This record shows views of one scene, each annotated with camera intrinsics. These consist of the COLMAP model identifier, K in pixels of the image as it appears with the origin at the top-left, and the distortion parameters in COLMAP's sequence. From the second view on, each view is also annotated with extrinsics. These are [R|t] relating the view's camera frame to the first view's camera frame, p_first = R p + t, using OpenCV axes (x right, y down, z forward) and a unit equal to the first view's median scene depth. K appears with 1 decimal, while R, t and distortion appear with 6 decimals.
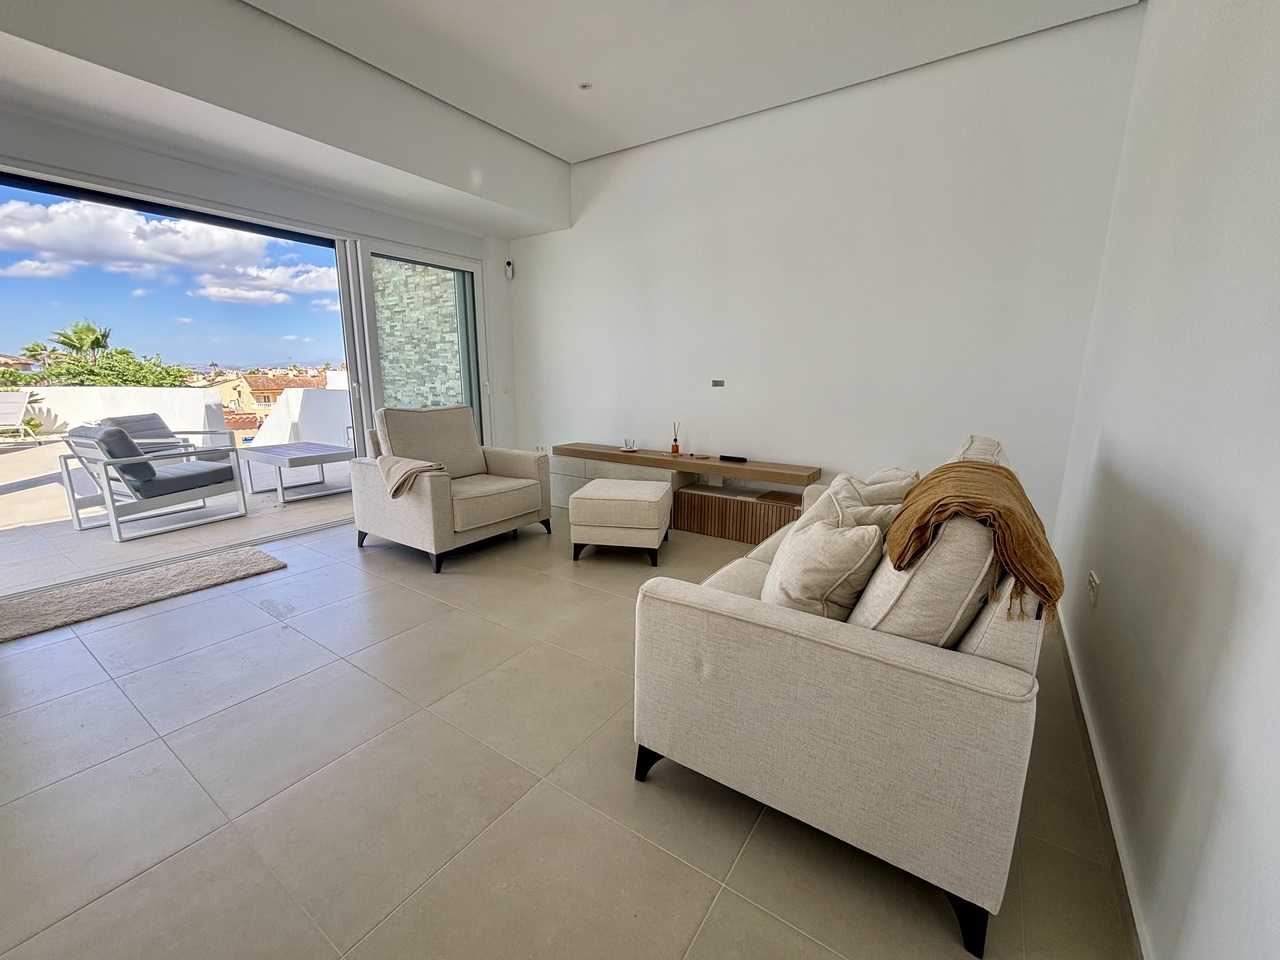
lens RADIAL K [[525.8, 0, 640.0], [0, 525.8, 478.9], [0, 0, 1]] dist [0.000456, 0.000004]
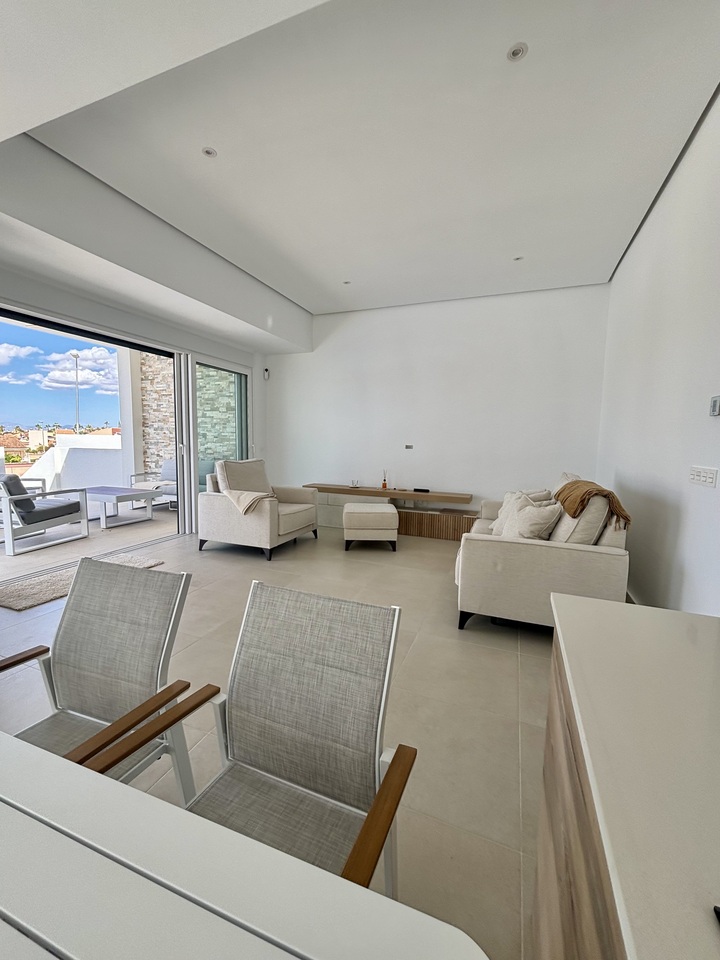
lens RADIAL K [[394.3, 0, 361.9], [0, 394.3, 482.1], [0, 0, 1]] dist [0.000456, 0.000004]
pose [[0.975979, -0.009607, 0.217652, -0.302250], [0.029033, 0.995852, -0.086231, 0.041257], [-0.215921, 0.090479, 0.972210, -0.221021]]
